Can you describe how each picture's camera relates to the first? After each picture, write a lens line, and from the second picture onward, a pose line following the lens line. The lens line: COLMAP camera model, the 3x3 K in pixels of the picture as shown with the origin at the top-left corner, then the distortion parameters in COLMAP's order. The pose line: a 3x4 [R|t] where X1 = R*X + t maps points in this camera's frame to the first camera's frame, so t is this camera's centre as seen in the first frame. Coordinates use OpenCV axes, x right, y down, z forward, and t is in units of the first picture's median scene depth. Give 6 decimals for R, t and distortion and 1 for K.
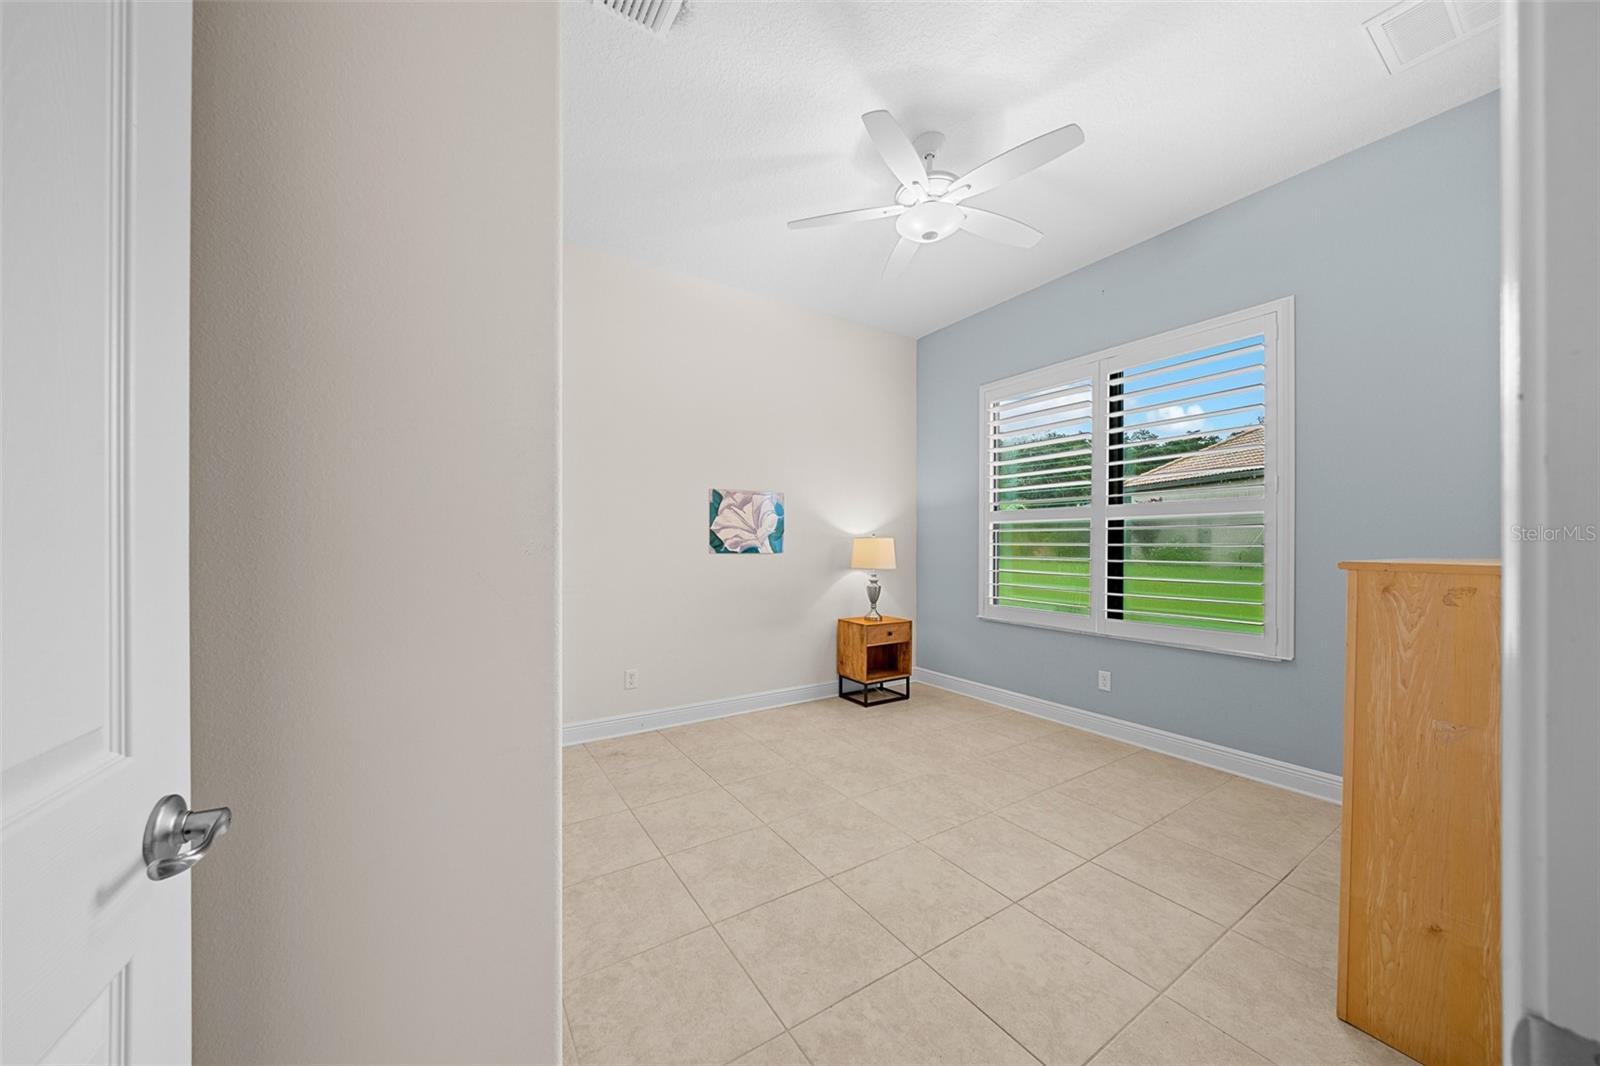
lens RADIAL K [[550.2, 0, 802.8], [0, 550.2, 547.1], [0, 0, 1]] dist [-0.000119, -0.000068]
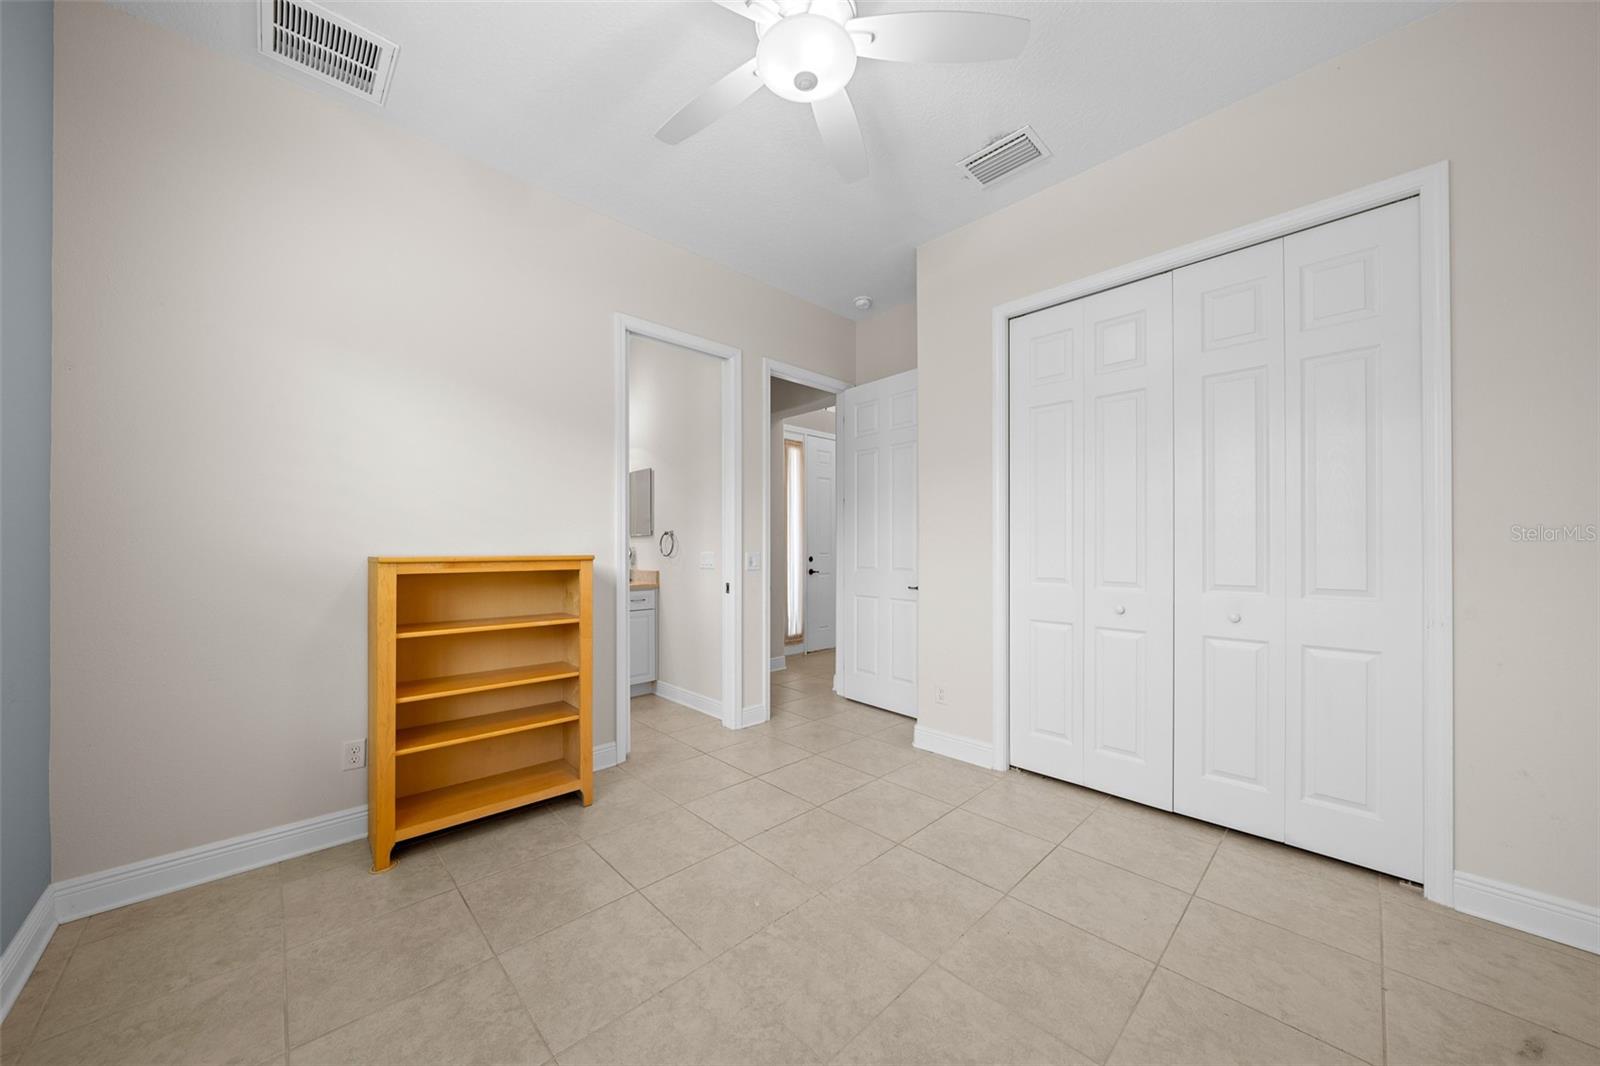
lens RADIAL K [[550.2, 0, 802.8], [0, 550.2, 547.1], [0, 0, 1]] dist [-0.000119, -0.000068]
pose [[-0.981750, -0.002469, -0.190160, 0.428229], [-0.001802, 0.999992, -0.003685, 0.003939], [0.190167, -0.003275, -0.981746, 1.960585]]
